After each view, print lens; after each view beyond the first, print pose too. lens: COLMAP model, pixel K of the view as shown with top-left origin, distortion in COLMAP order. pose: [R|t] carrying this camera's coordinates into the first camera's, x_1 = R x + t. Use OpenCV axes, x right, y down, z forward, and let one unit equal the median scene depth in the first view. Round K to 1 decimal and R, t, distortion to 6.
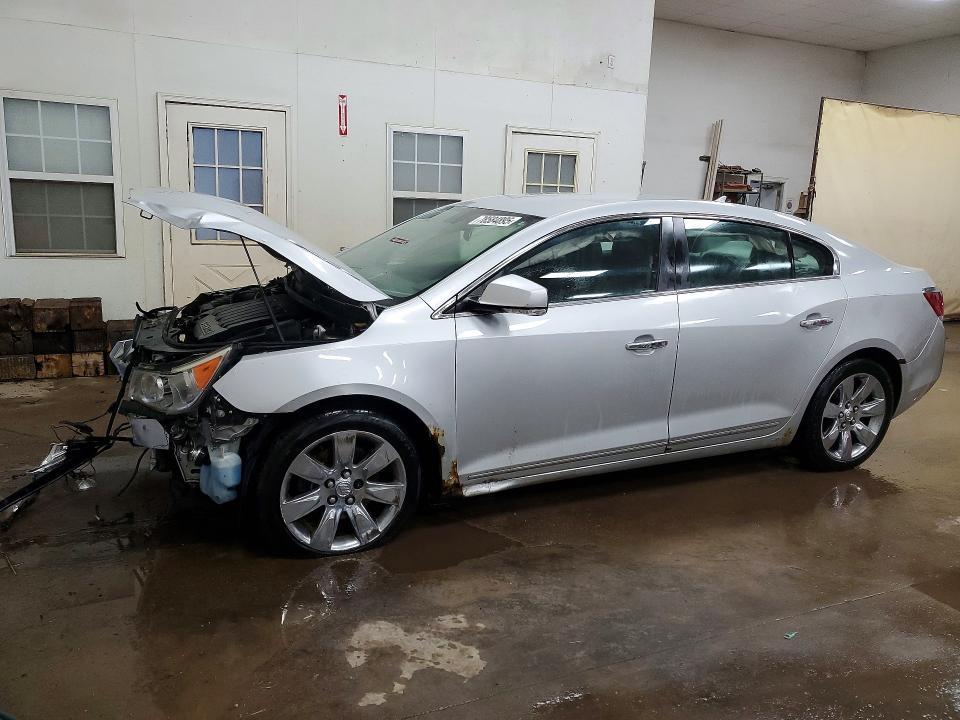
lens RADIAL K [[739.2, 0, 483.5], [0, 739.2, 350.8], [0, 0, 1]] dist [0.025527, 0.002442]
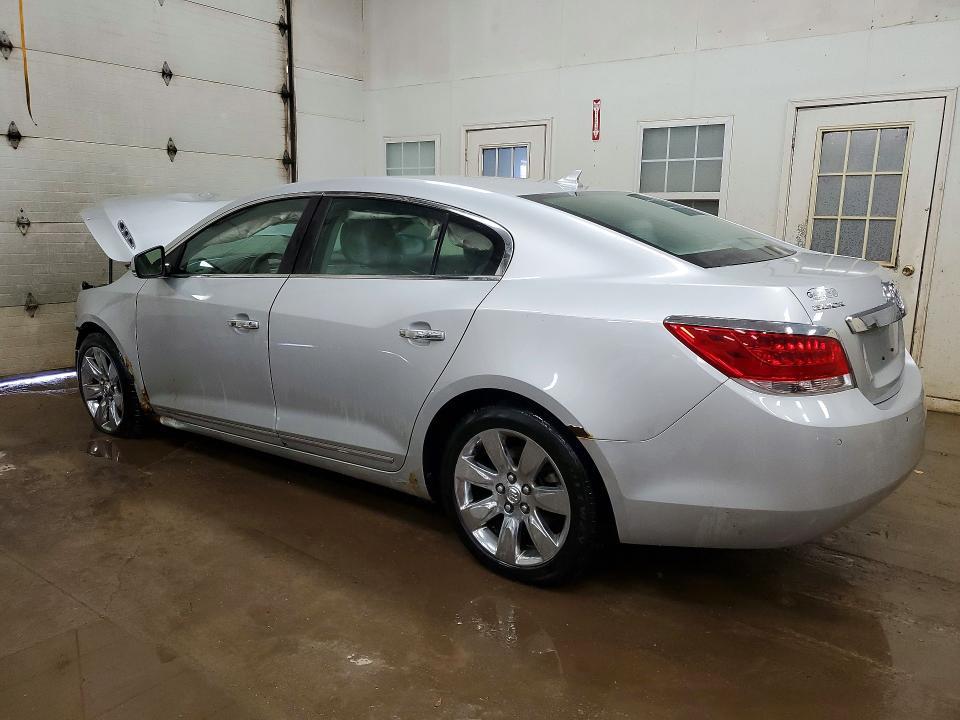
lens RADIAL K [[755.5, 0, 480.0], [0, 755.5, 360.0], [0, 0, 1]] dist [0.011604, 0.006578]
pose [[0.467024, 0.138947, -0.873260, 0.755203], [-0.167797, 0.983558, 0.066758, -0.049278], [0.868178, 0.115353, 0.482660, 0.469854]]
